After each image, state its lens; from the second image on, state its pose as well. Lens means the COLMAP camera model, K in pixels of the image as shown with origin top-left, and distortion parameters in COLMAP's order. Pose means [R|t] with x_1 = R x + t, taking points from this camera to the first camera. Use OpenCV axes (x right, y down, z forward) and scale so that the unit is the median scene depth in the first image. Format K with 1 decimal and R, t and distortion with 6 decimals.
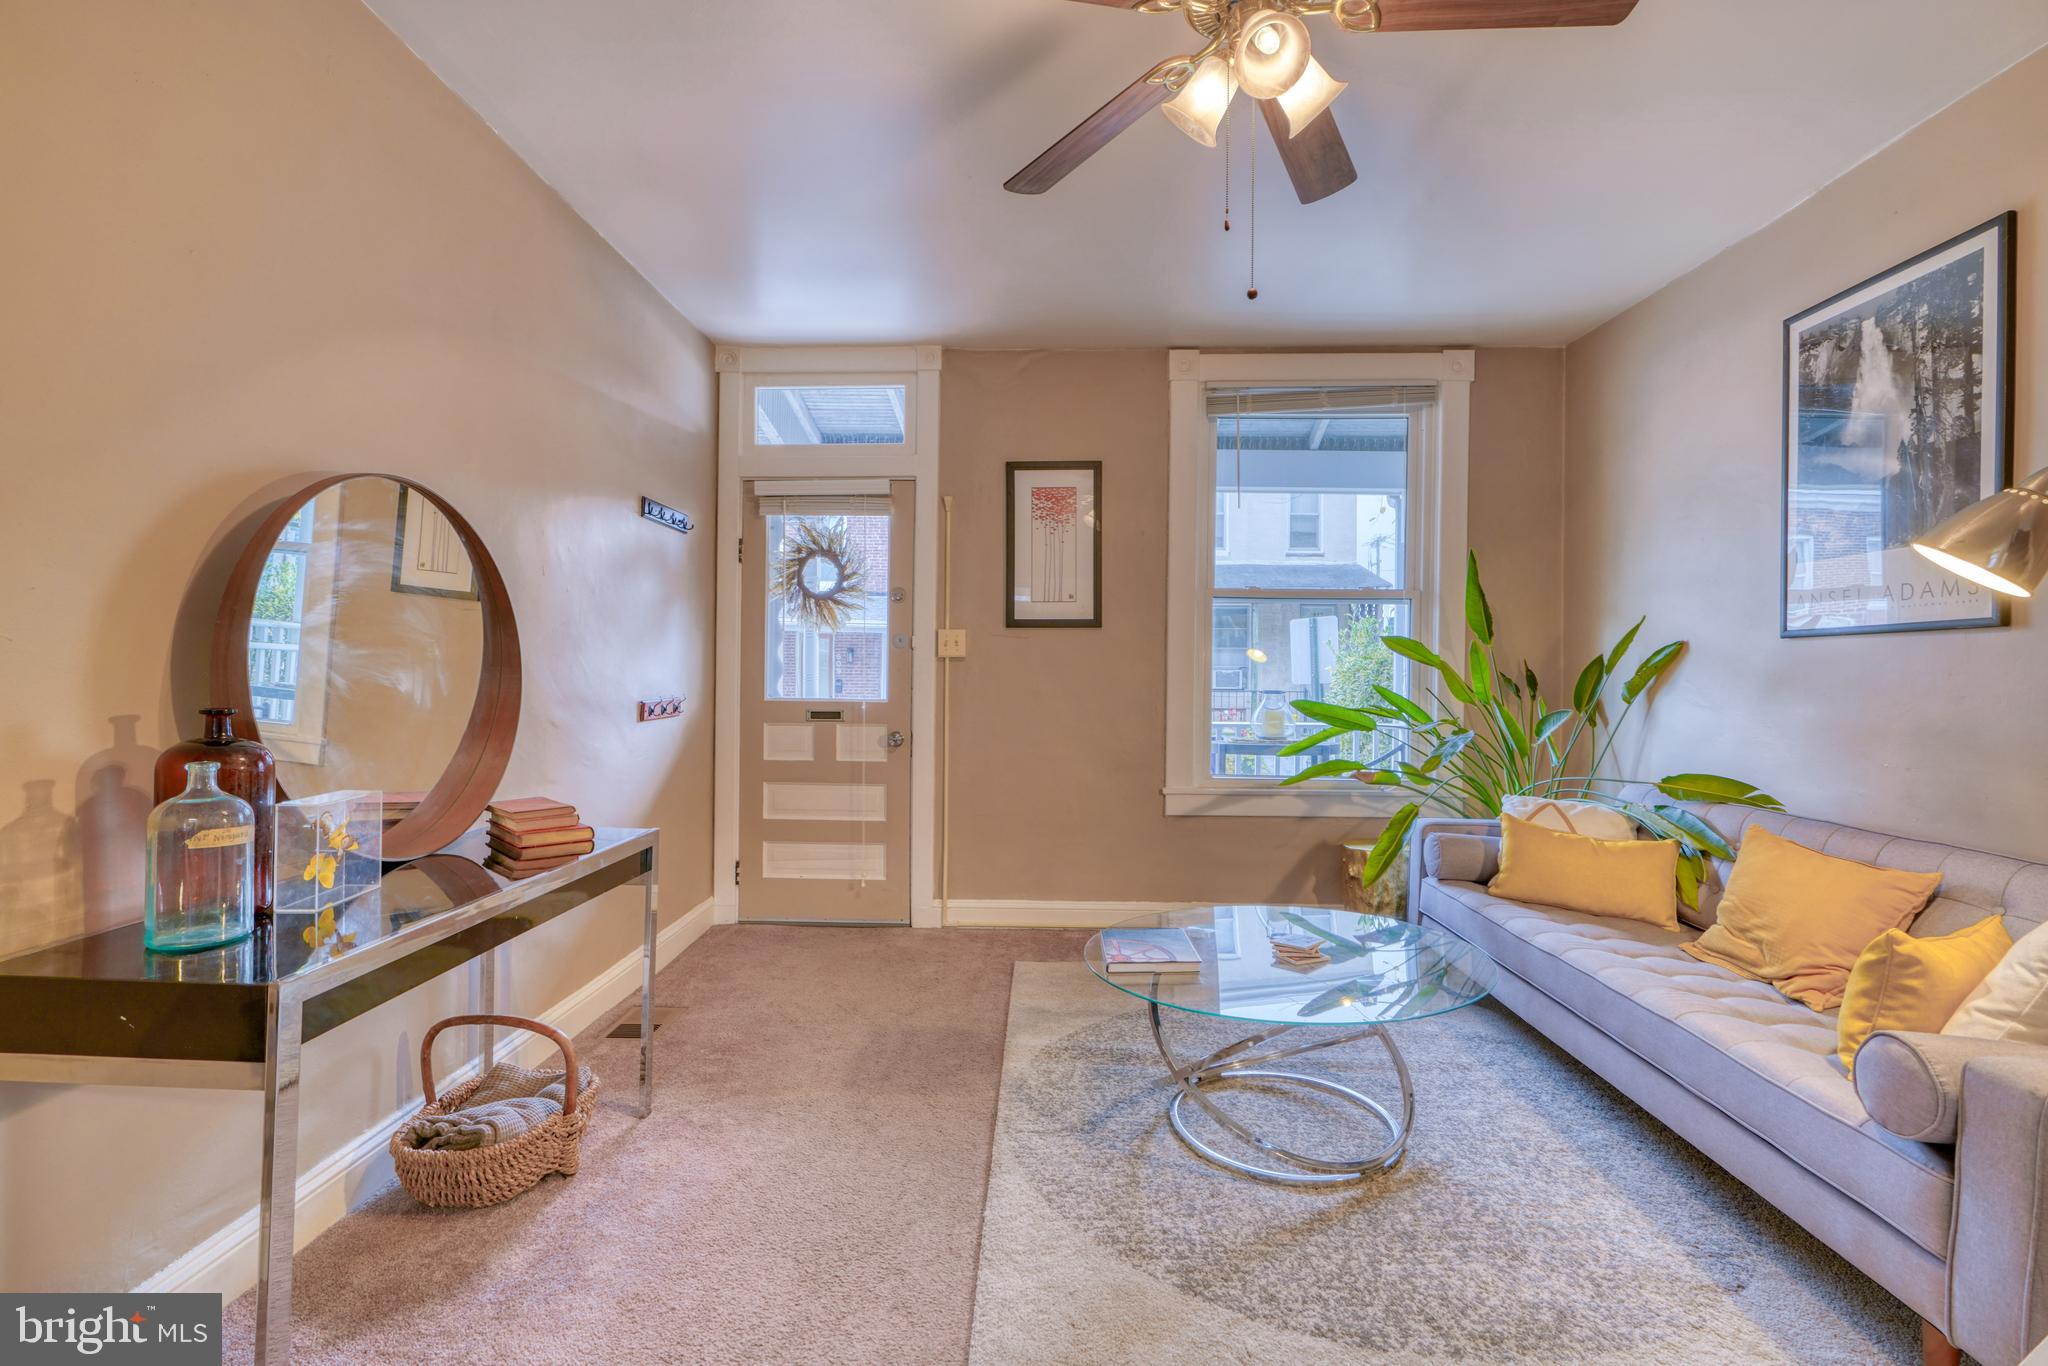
lens RADIAL K [[930.5, 0, 1031.3], [0, 930.5, 688.8], [0, 0, 1]] dist [-0.009138, 0.002263]
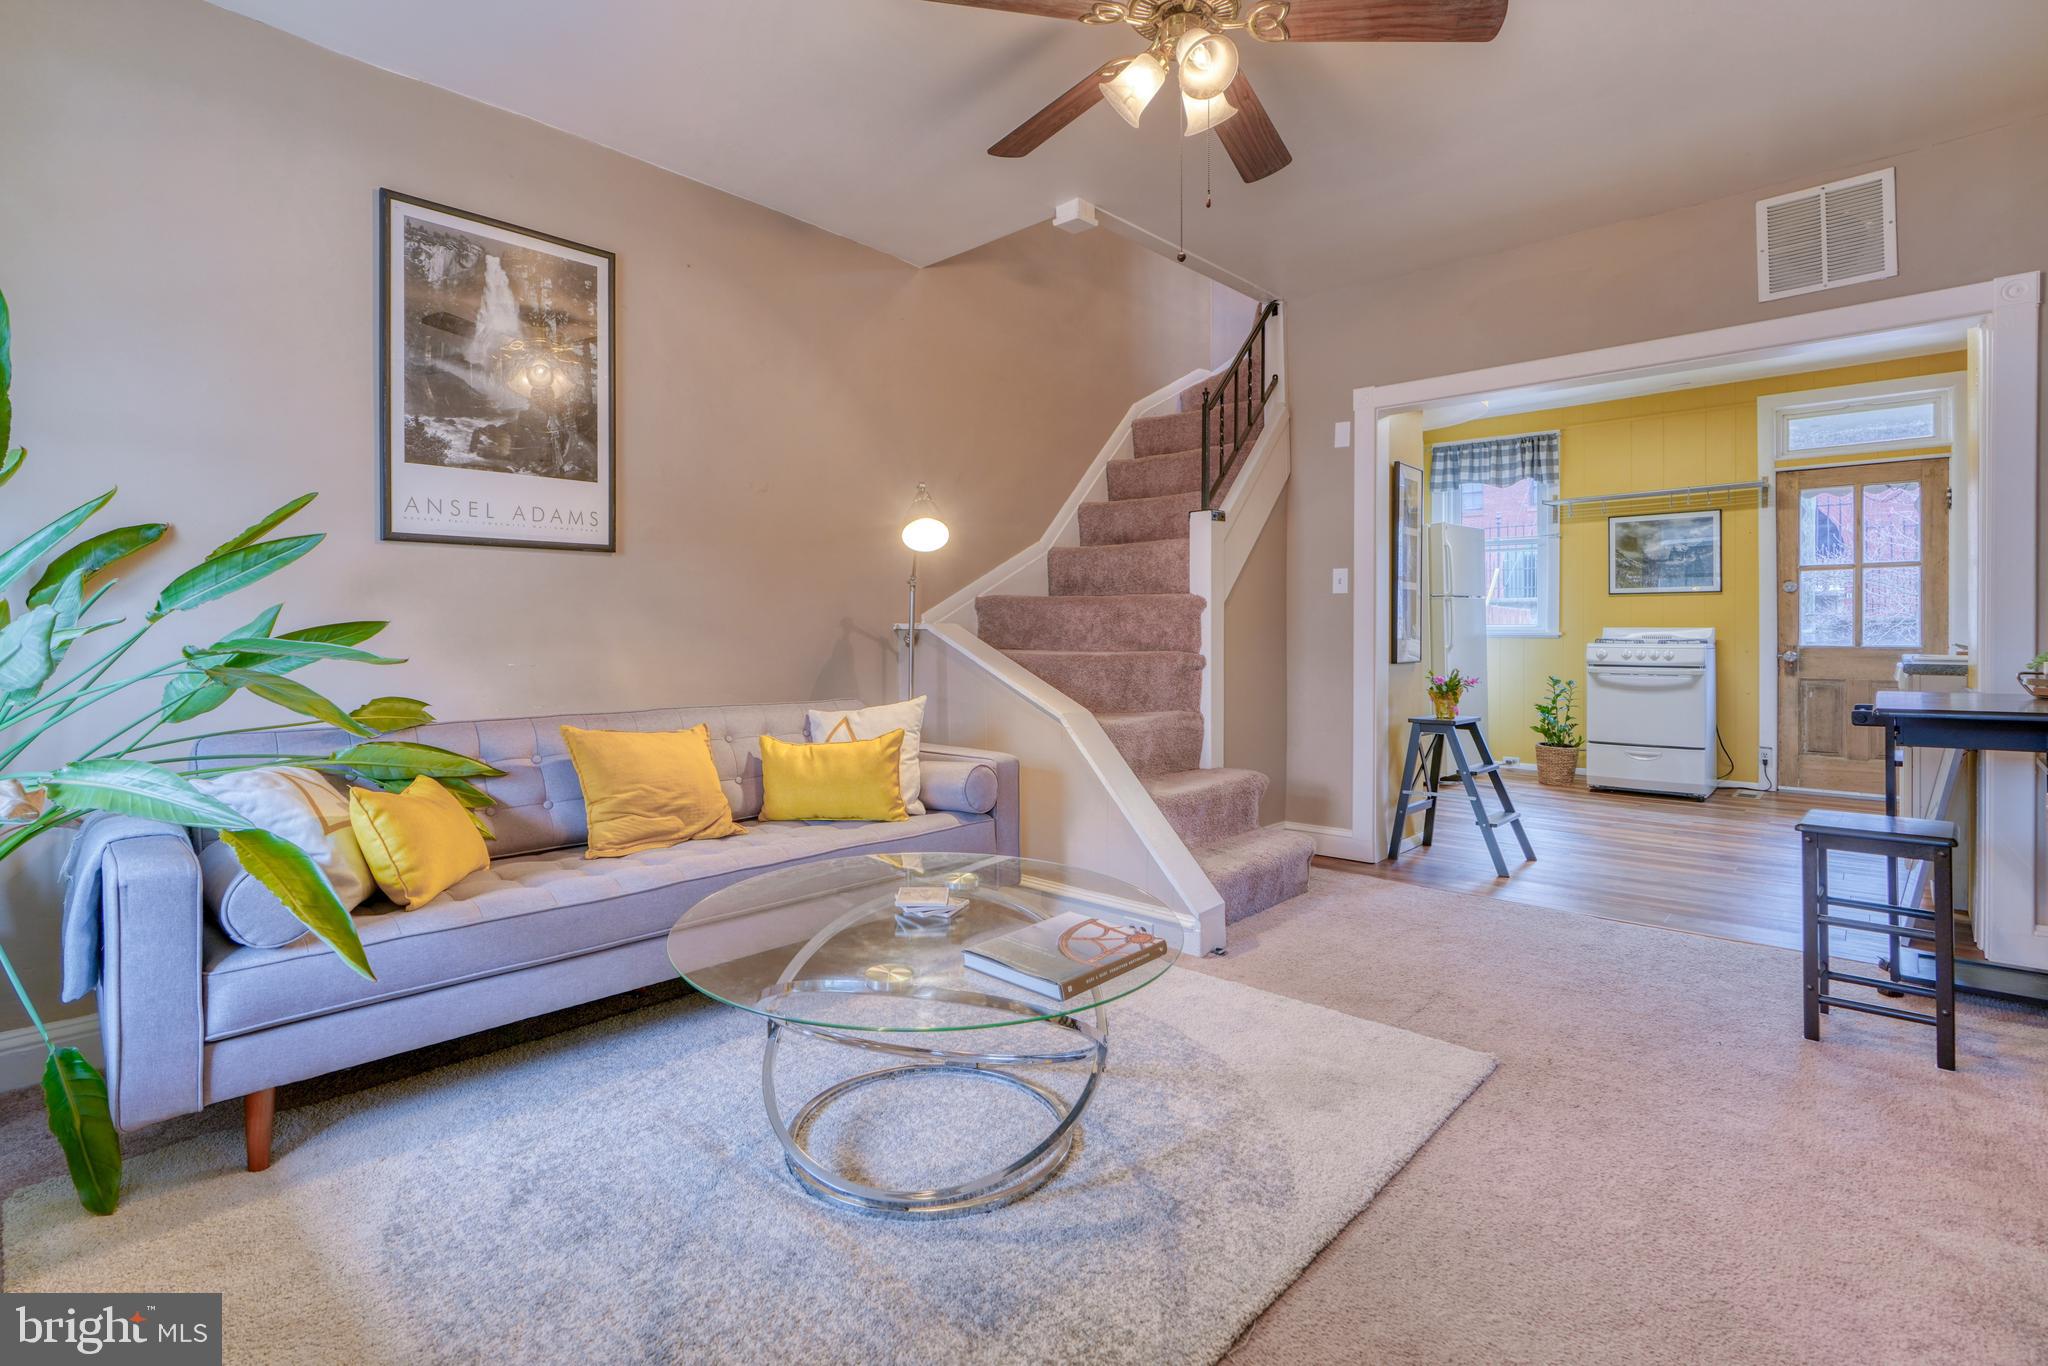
lens RADIAL K [[930.5, 0, 1019.1], [0, 930.5, 627.2], [0, 0, 1]] dist [-0.009138, 0.002263]
pose [[-0.743159, -0.007843, 0.669069, -0.213930], [0.005142, 0.999835, 0.017431, 0.015079], [-0.669095, 0.016394, -0.742996, 1.048334]]
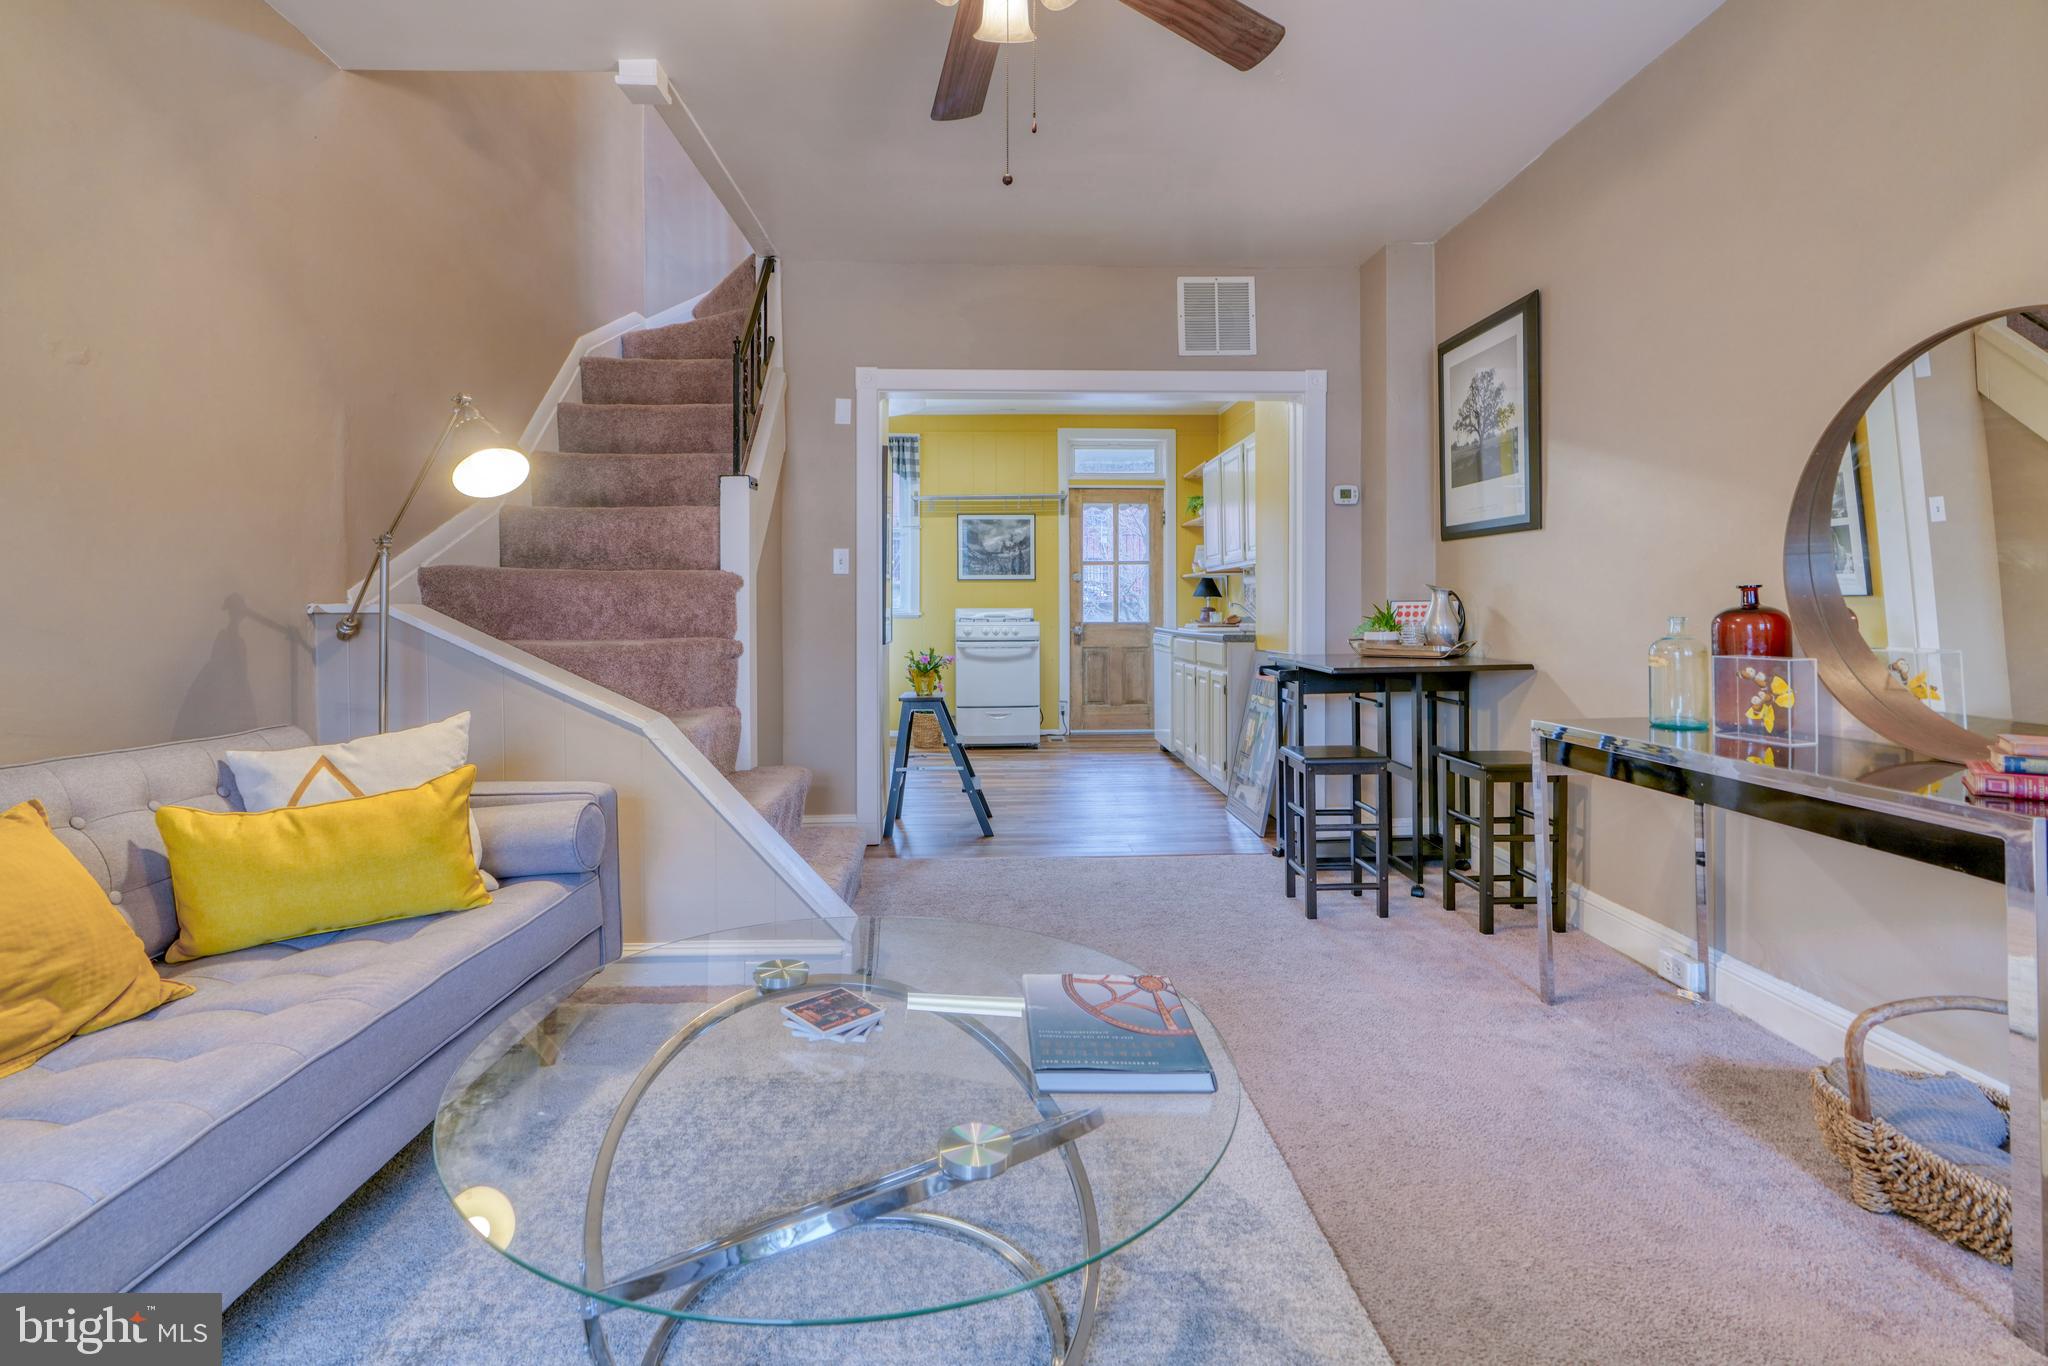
lens RADIAL K [[930.5, 0, 992.1], [0, 930.5, 592.1], [0, 0, 1]] dist [-0.009138, 0.002263]
pose [[-0.999590, -0.005440, -0.028100, 0.137259], [-0.005406, 0.999985, -0.001271, 0.018137], [0.028106, -0.001118, -0.999604, 1.051895]]
